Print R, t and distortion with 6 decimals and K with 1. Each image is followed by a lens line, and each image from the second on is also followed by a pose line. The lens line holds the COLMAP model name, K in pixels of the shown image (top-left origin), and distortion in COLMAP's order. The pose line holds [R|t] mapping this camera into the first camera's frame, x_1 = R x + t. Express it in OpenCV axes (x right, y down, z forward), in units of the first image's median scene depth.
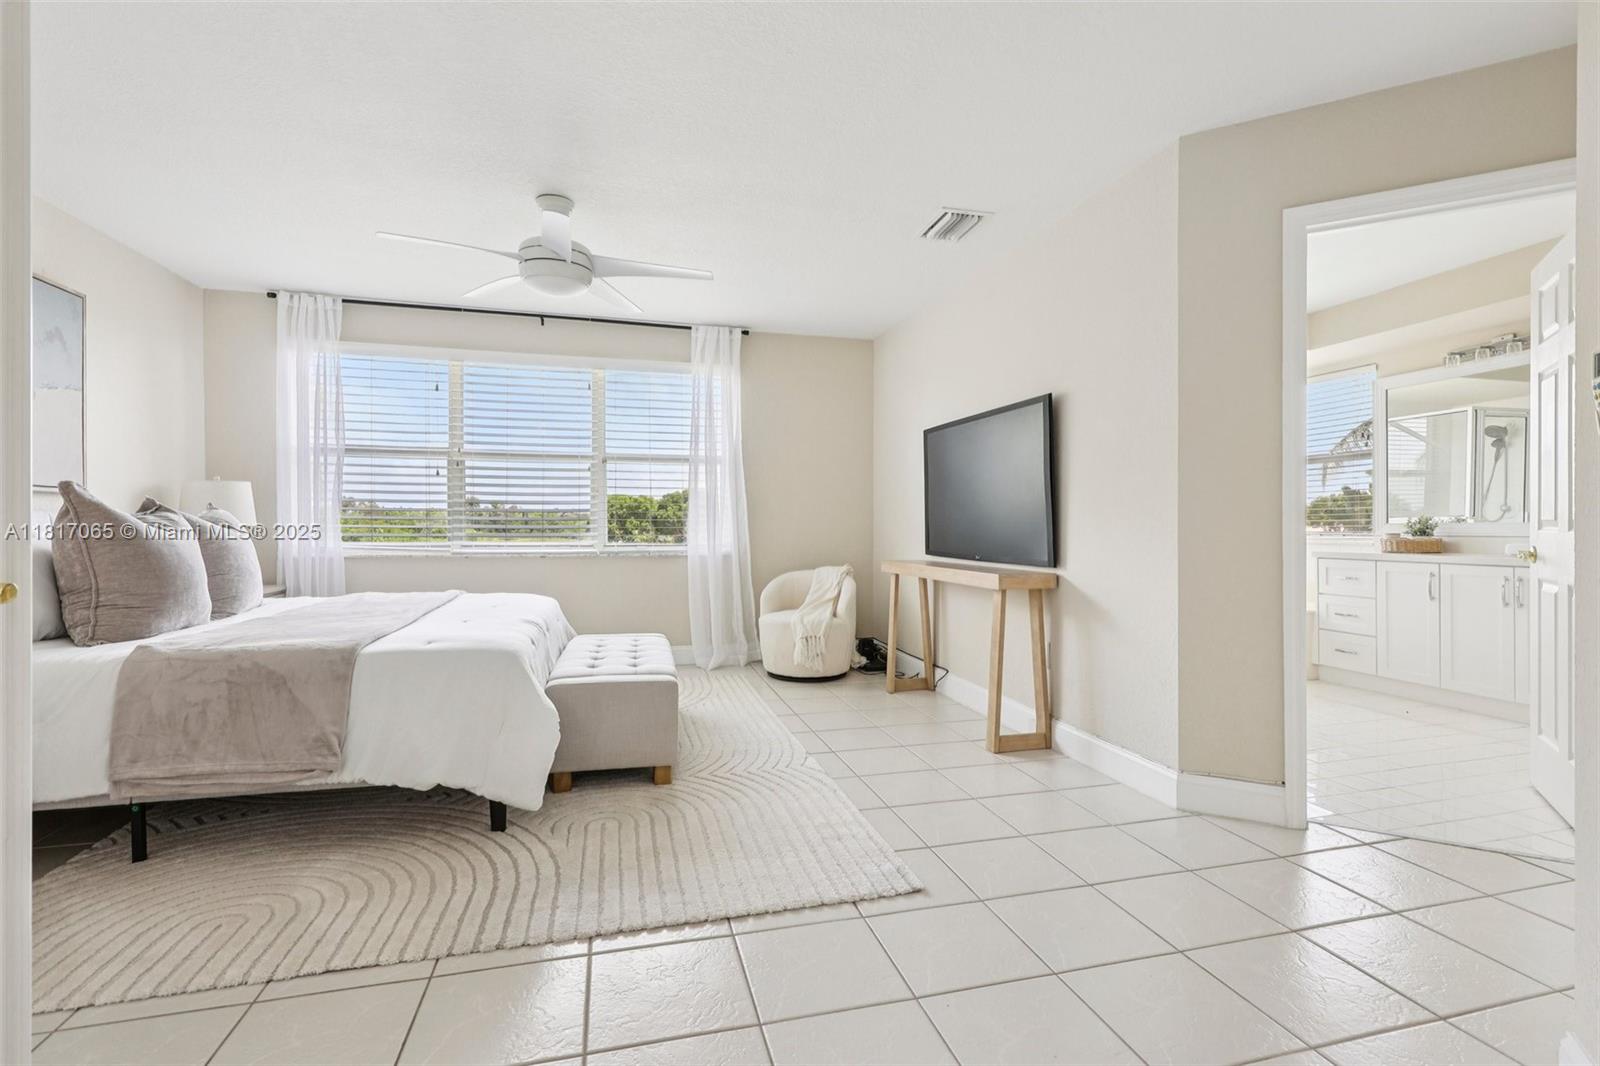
lens RADIAL K [[728.3, 0, 800.2], [0, 728.3, 525.0], [0, 0, 1]] dist [-0.003091, -0.000480]
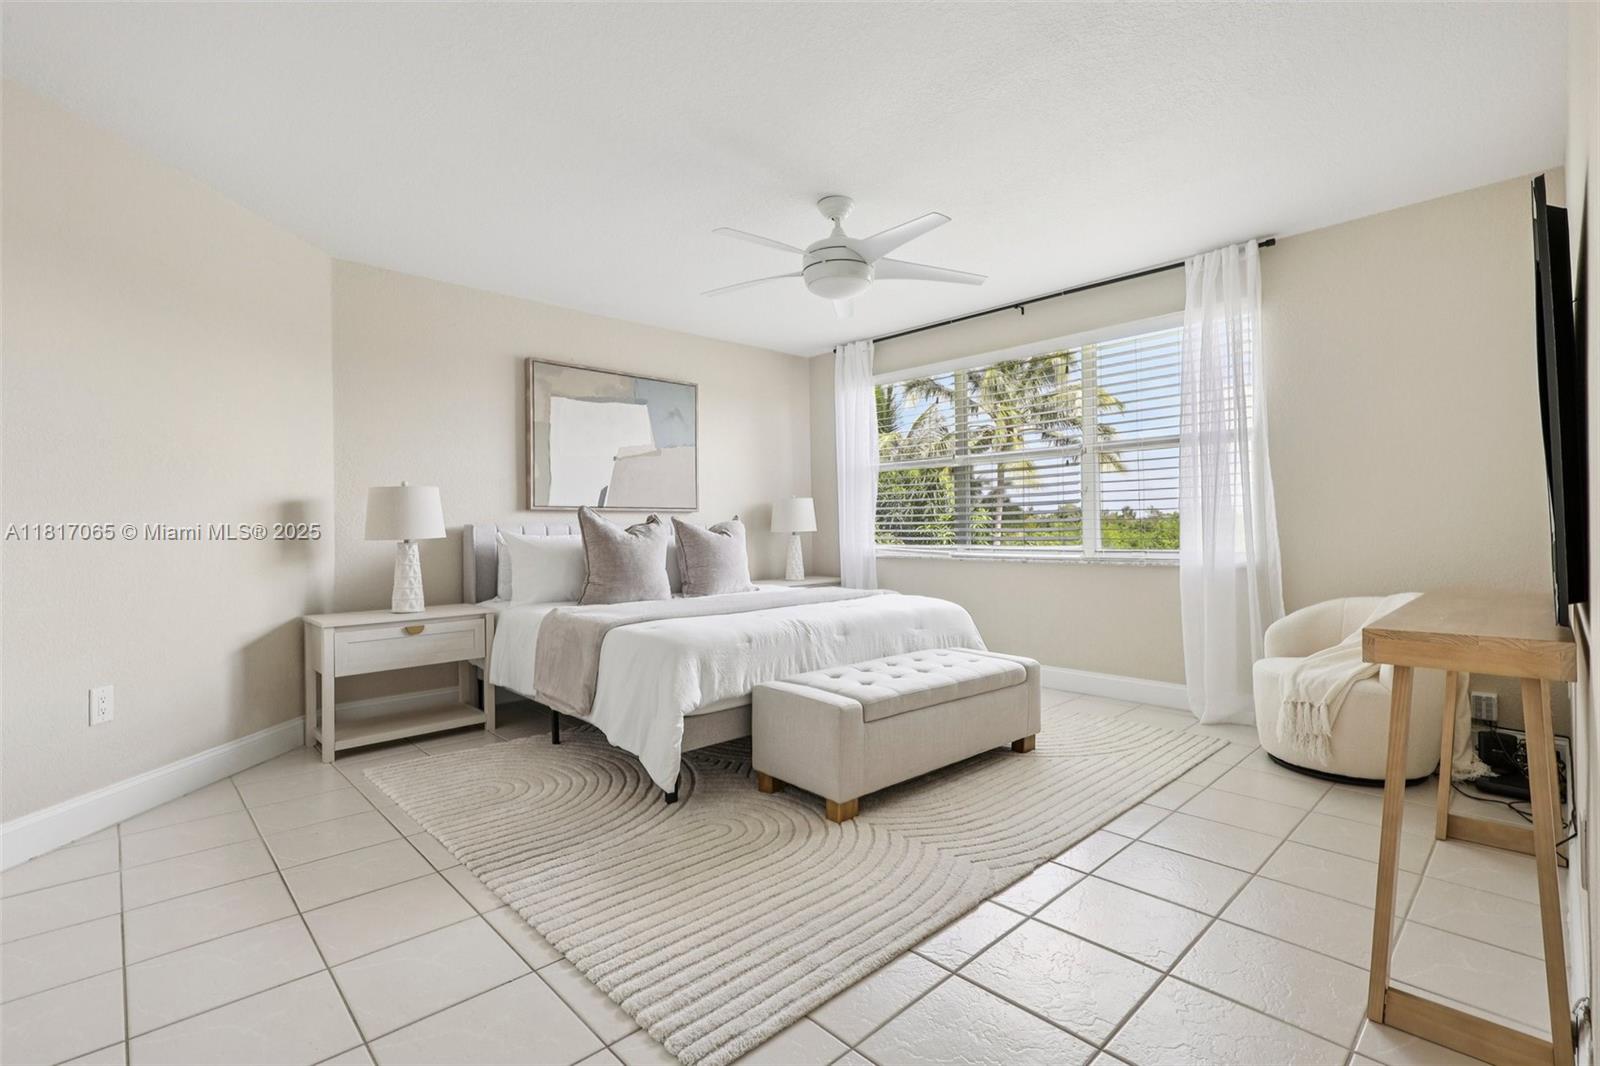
lens RADIAL K [[715.0, 0, 800.0], [0, 715.0, 533.0], [0, 0, 1]] dist [-0.001435, 0.000155]
pose [[0.487222, -0.004353, -0.873268, 0.338457], [0.013470, 0.999906, 0.002531, 0.000489], [0.873174, -0.012996, 0.487235, 0.328456]]
